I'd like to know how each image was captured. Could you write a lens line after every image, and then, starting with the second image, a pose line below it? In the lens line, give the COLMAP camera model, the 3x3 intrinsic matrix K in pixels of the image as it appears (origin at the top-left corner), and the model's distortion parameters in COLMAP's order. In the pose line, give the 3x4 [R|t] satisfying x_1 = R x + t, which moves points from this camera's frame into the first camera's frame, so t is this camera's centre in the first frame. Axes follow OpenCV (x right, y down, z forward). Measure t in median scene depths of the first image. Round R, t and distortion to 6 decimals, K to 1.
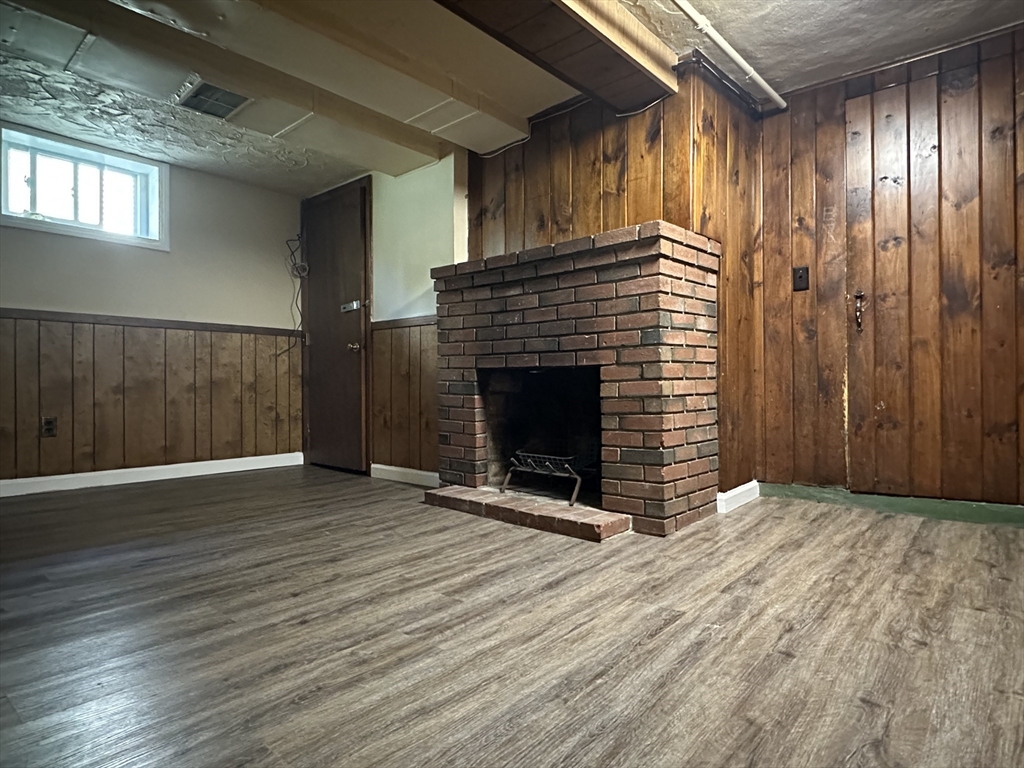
lens RADIAL K [[590.8, 0, 512.4], [0, 590.8, 386.3], [0, 0, 1]] dist [-0.008521, -0.002490]
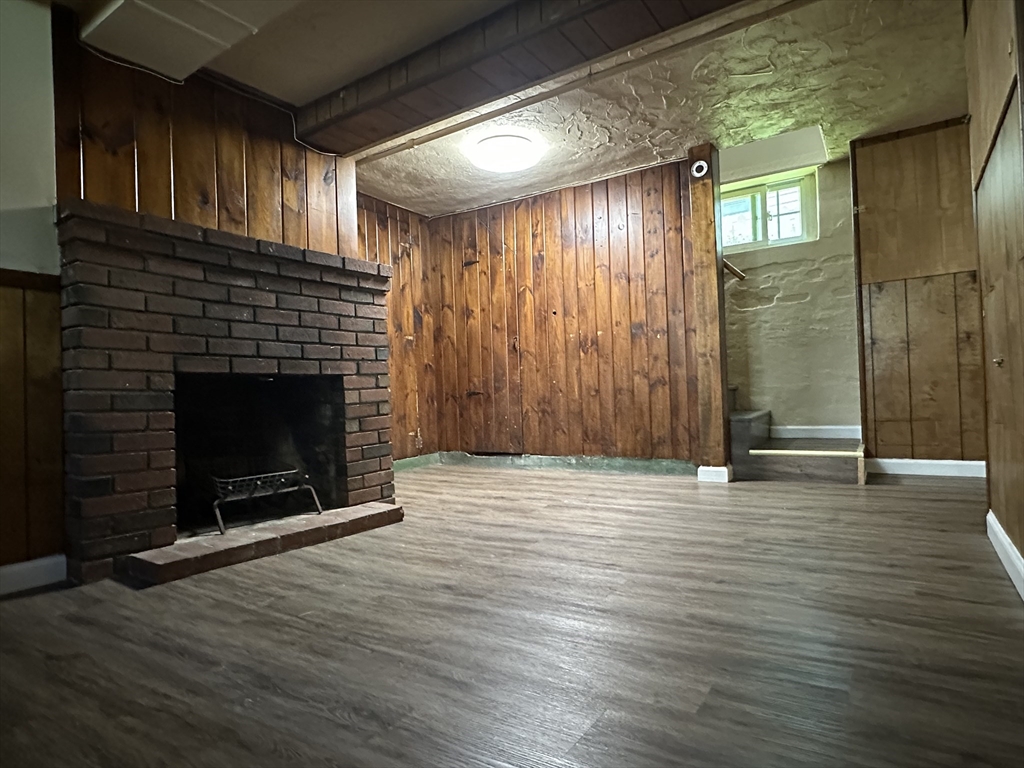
lens RADIAL K [[590.8, 0, 510.7], [0, 590.8, 382.7], [0, 0, 1]] dist [-0.008521, -0.002490]
pose [[-0.137895, 0.031236, 0.989954, -0.988363], [0.041366, 0.998812, -0.025754, 0.020226], [-0.989583, 0.037399, -0.139024, 0.853059]]
